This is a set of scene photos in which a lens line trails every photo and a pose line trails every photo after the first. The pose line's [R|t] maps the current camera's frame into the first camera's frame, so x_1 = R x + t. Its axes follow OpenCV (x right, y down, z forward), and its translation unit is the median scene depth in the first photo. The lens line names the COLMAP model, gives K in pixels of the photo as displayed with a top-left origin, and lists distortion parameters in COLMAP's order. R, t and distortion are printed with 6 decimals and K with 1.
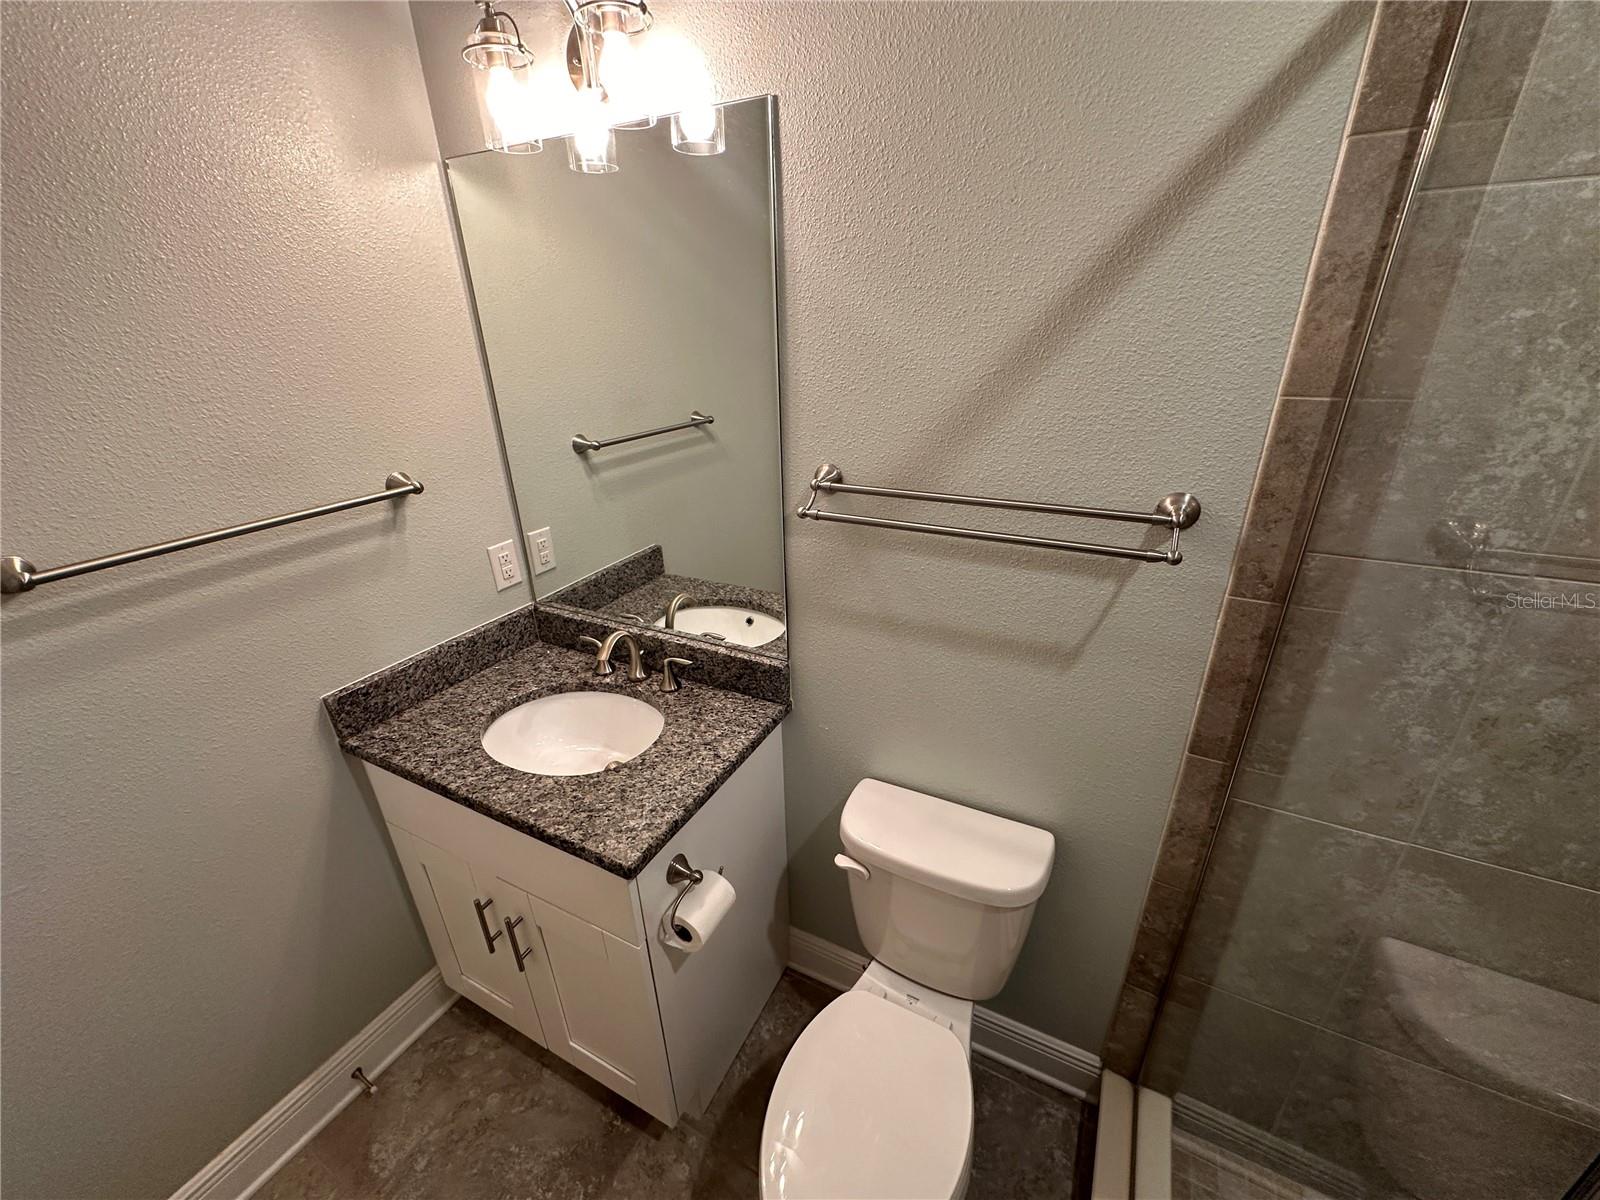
lens RADIAL K [[636.8, 0, 799.3], [0, 636.8, 601.4], [0, 0, 1]] dist [-0.004576, 0.001163]
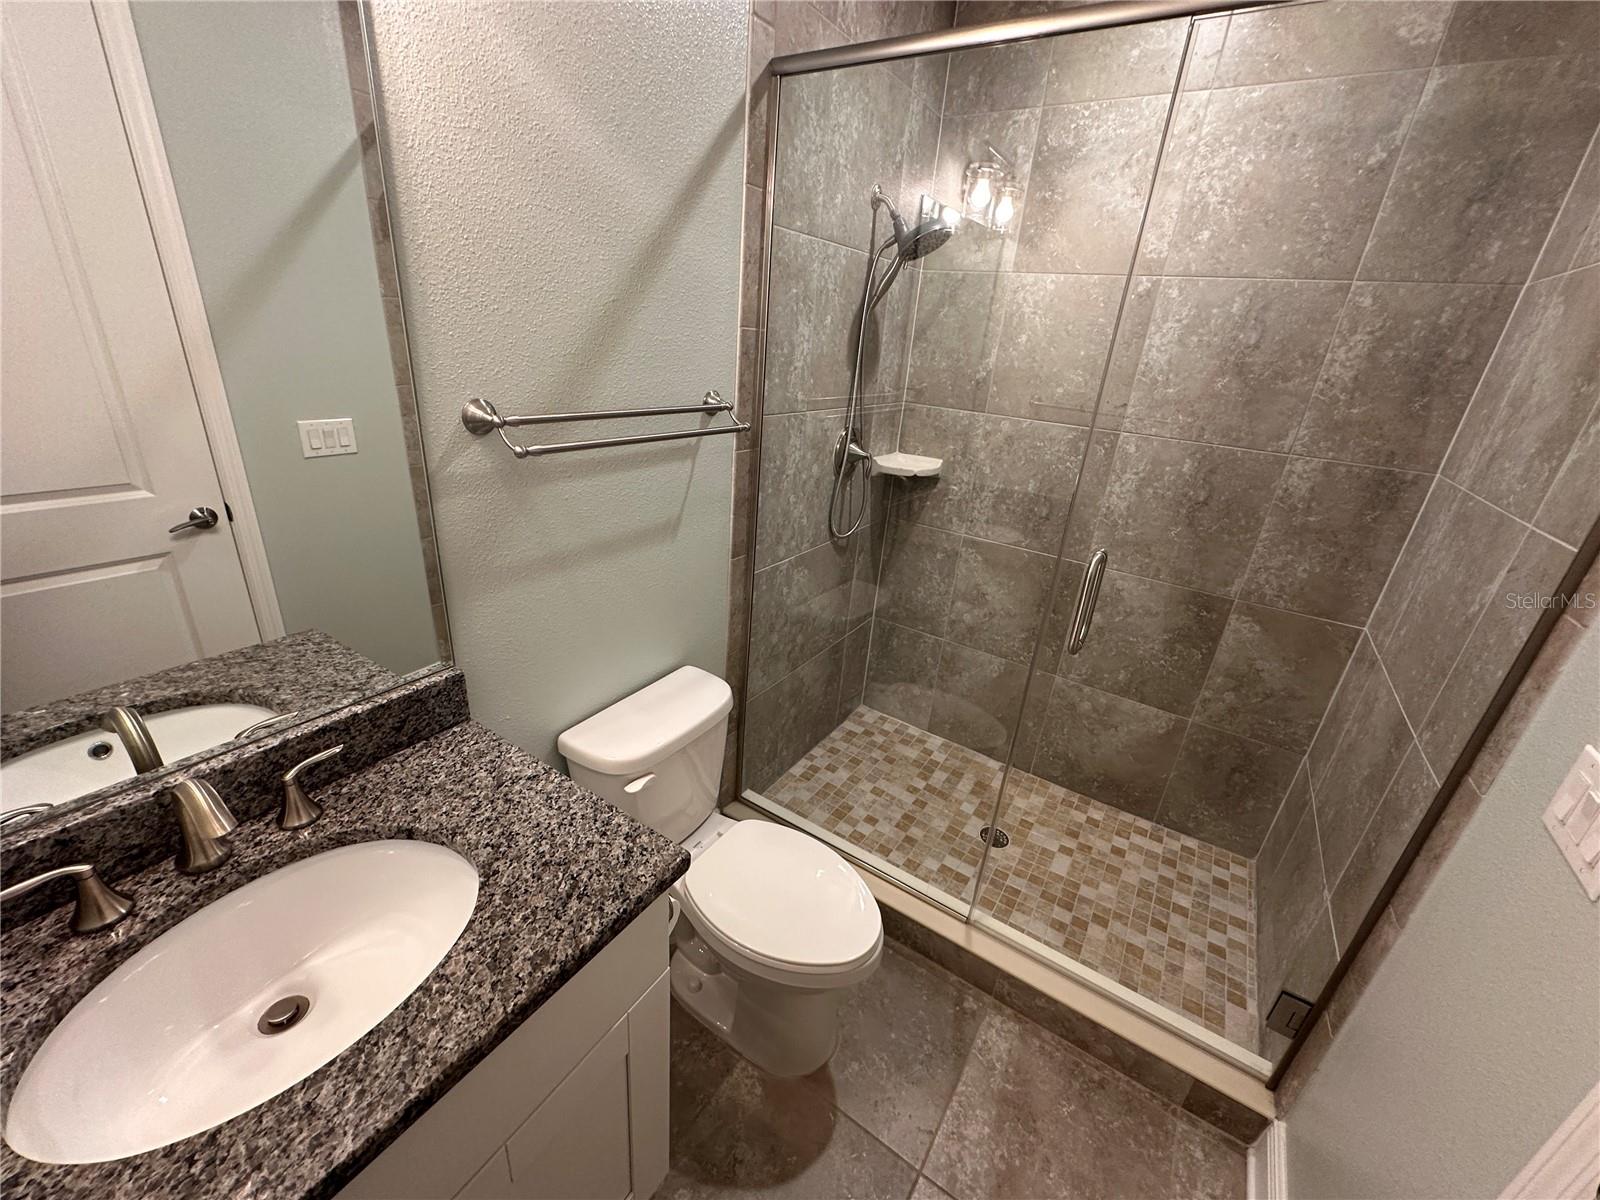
lens RADIAL K [[636.8, 0, 800.8], [0, 636.8, 602.3], [0, 0, 1]] dist [-0.004576, 0.001163]
pose [[0.088645, -0.359930, 0.928758, -0.885958], [0.320290, 0.893208, 0.315583, -0.112717], [-0.943163, 0.269497, 0.194461, 0.549396]]
